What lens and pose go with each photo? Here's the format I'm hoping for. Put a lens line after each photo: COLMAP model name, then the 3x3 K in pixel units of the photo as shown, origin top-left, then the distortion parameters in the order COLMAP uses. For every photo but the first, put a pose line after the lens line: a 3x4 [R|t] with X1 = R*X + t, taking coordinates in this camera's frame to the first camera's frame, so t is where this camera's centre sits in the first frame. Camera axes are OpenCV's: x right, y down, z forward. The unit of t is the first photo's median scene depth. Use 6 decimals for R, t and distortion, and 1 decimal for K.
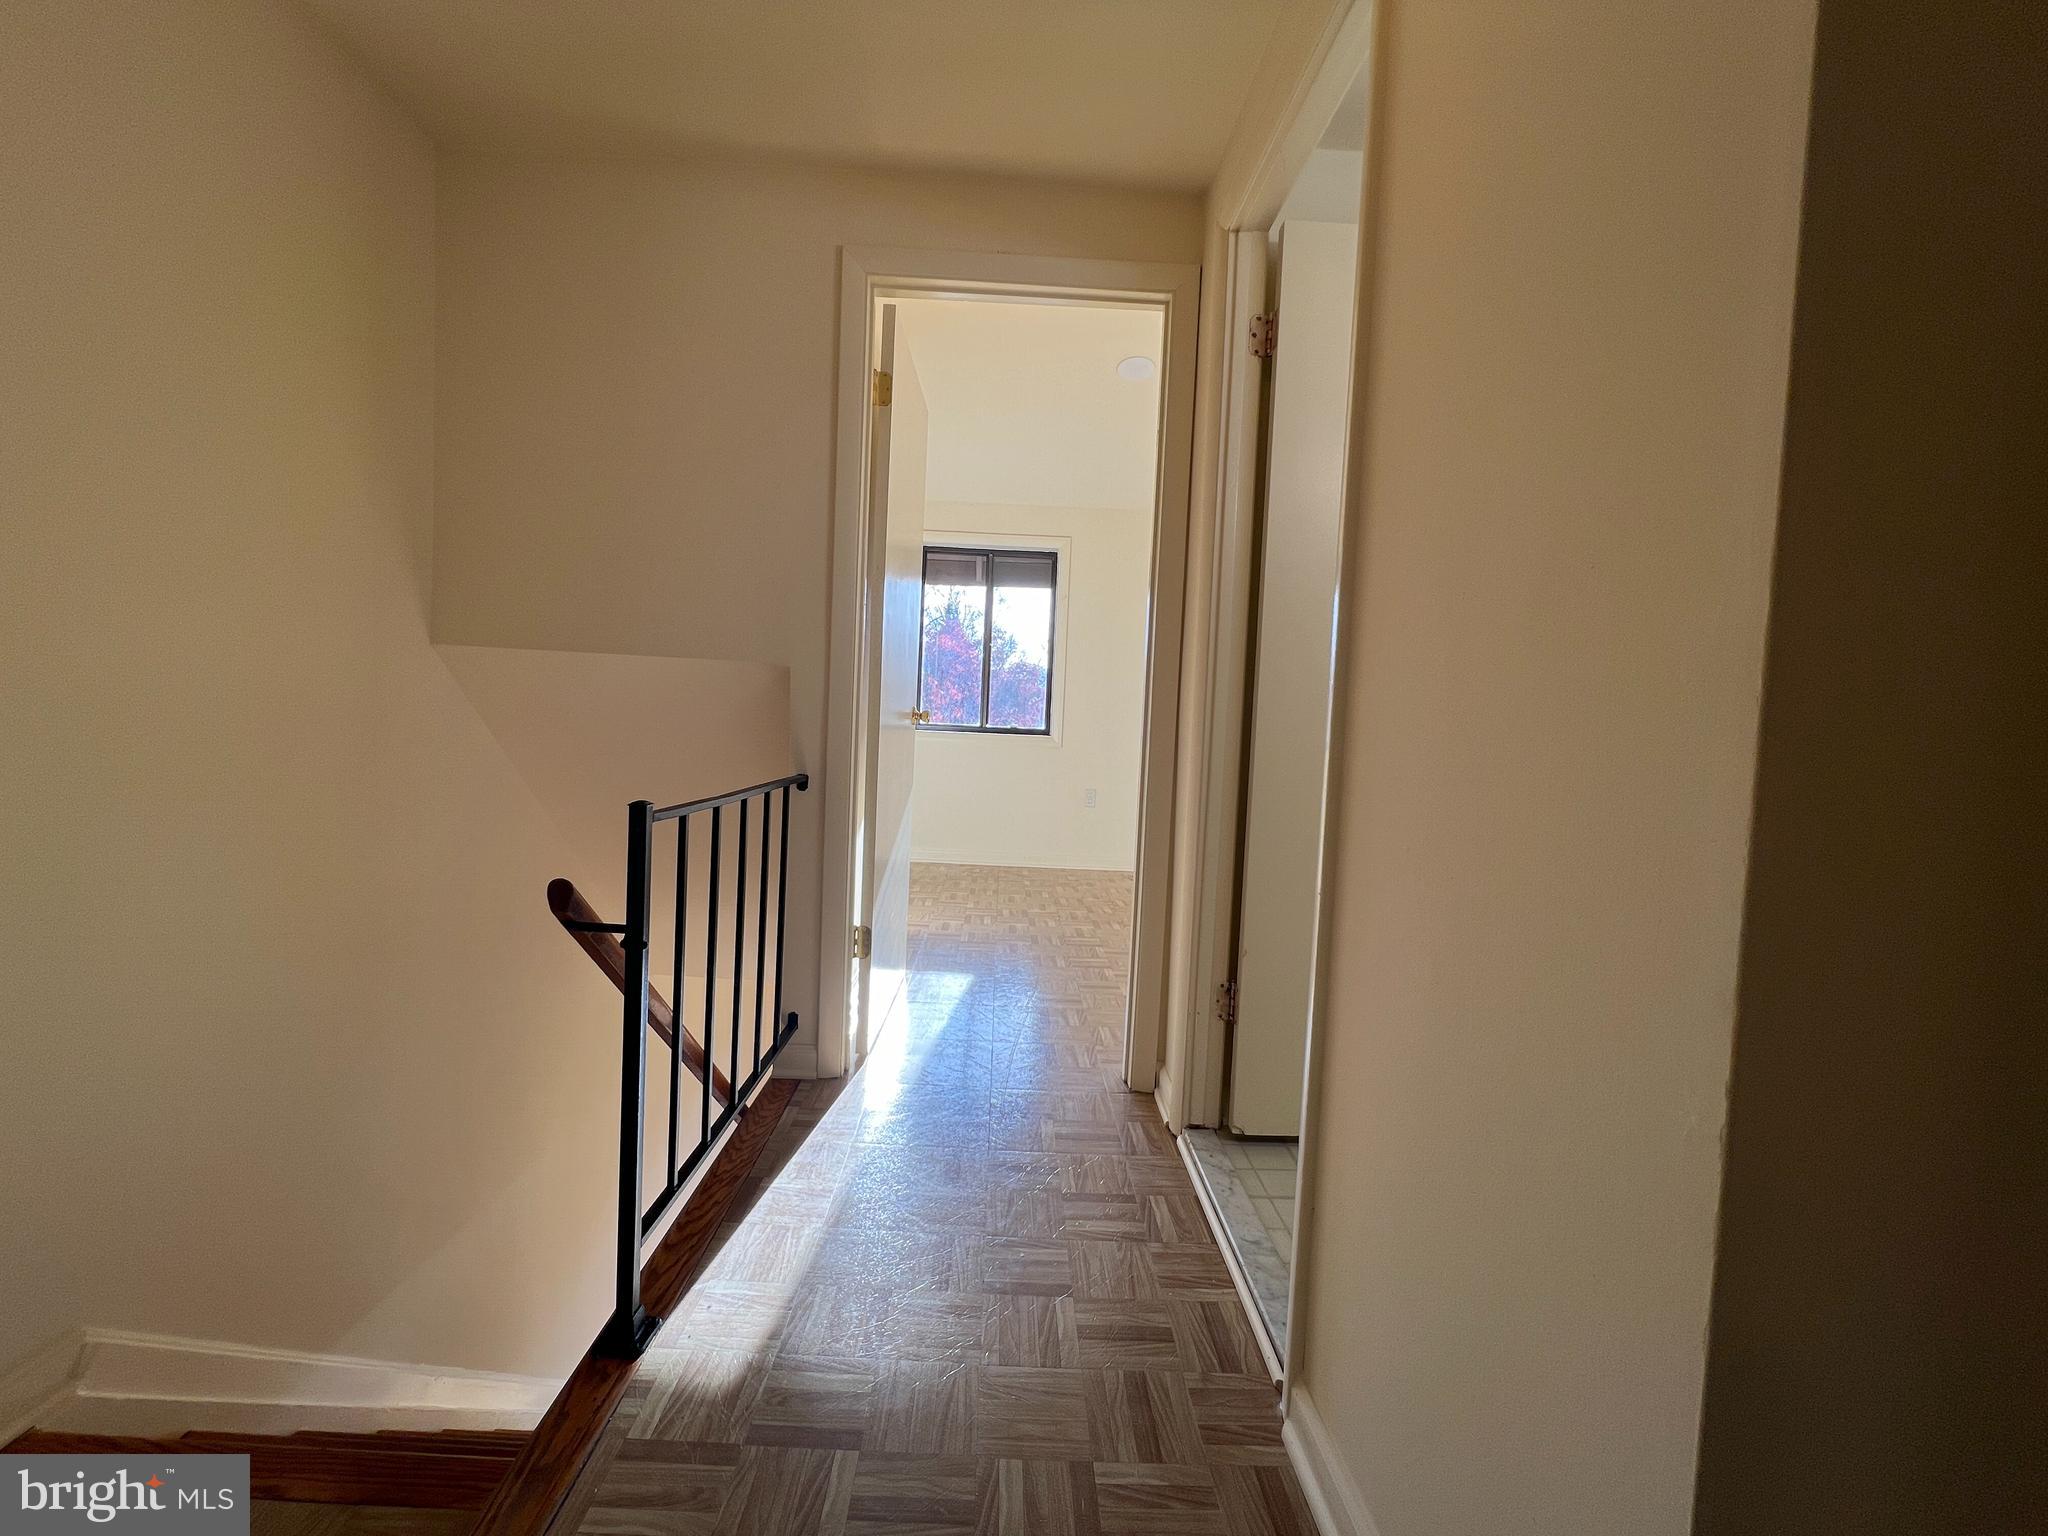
lens RADIAL K [[822.1, 0, 1020.7], [0, 822.1, 759.7], [0, 0, 1]] dist [-0.001697, -0.000097]
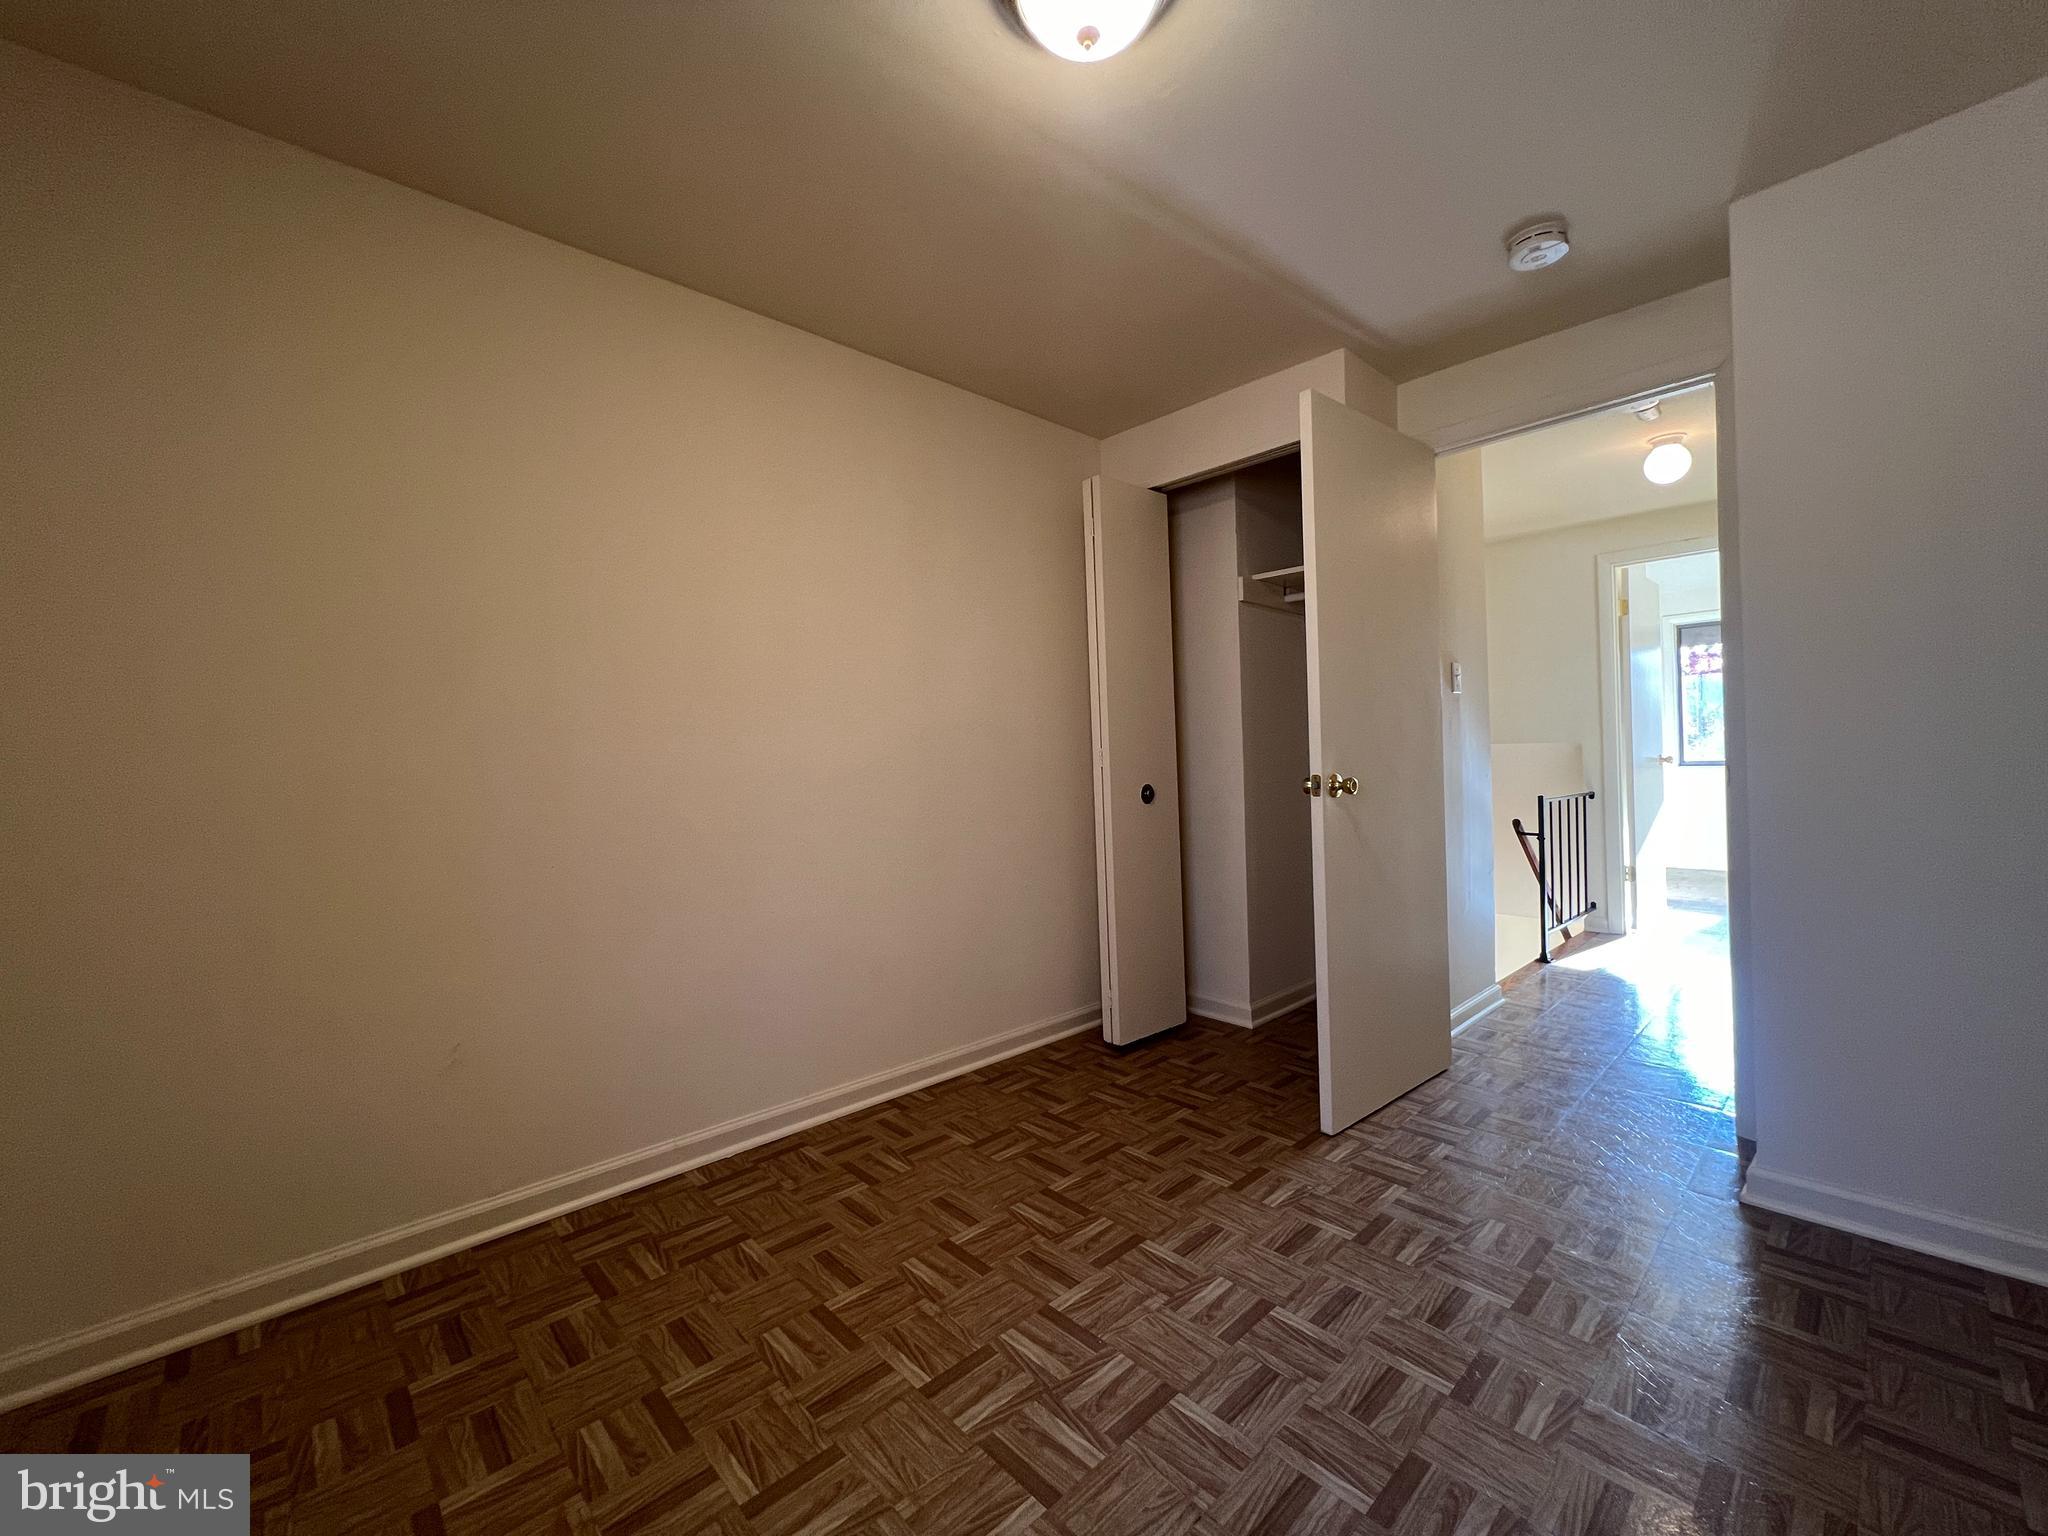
lens RADIAL K [[822.1, 0, 1022.5], [0, 822.1, 768.3], [0, 0, 1]] dist [-0.001697, -0.000097]
pose [[0.674185, -0.067037, -0.735514, 0.319474], [0.015469, 0.996935, -0.076684, 0.096006], [0.738400, 0.040322, 0.673156, -1.561622]]
